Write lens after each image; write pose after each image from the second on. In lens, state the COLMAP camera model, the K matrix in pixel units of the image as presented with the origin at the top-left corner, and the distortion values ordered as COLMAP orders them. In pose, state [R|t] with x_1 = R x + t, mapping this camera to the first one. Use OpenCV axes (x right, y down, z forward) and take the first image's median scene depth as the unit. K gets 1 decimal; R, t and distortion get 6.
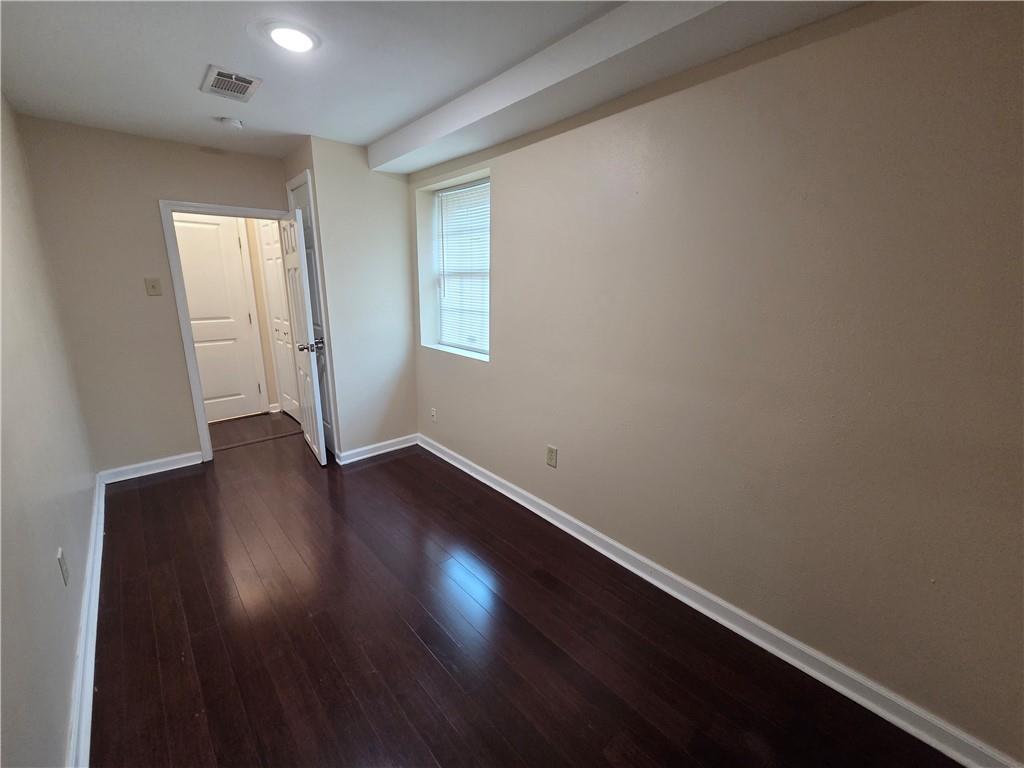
lens RADIAL K [[417.8, 0, 512.7], [0, 417.8, 378.1], [0, 0, 1]] dist [0.002075, 0.000302]
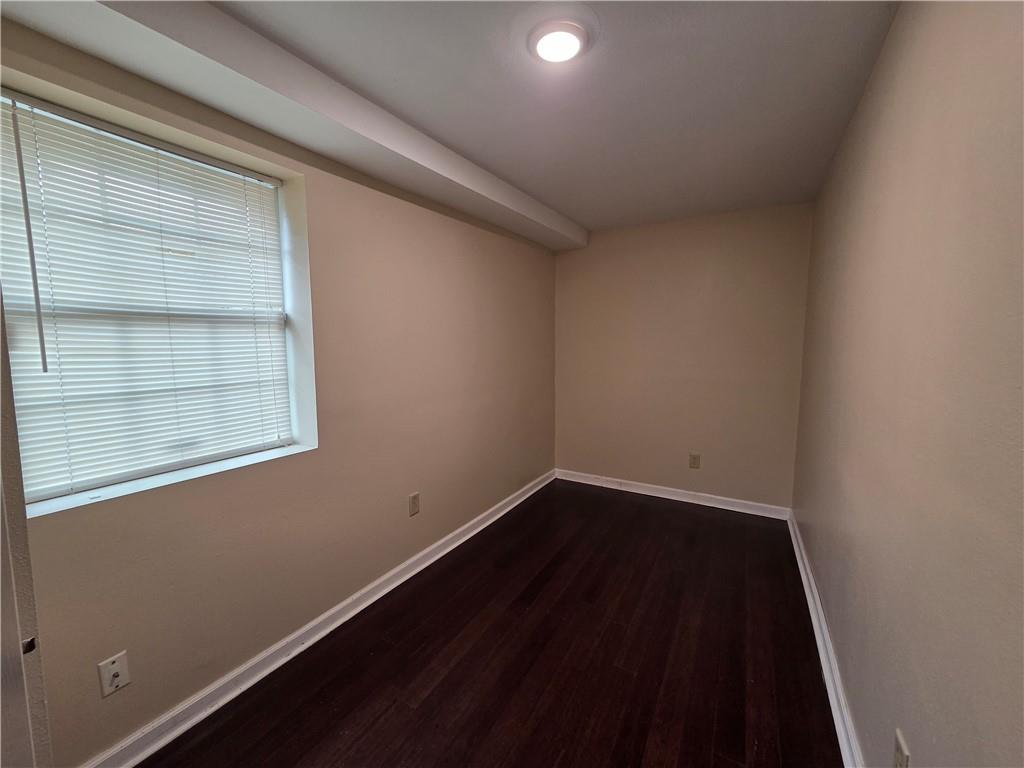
lens RADIAL K [[417.8, 0, 512.7], [0, 417.8, 378.1], [0, 0, 1]] dist [0.002075, 0.000302]
pose [[-0.305668, -0.104920, 0.946340, -0.777609], [0.209327, 0.962188, 0.174290, -0.199188], [-0.928843, 0.251369, -0.272148, 0.852821]]
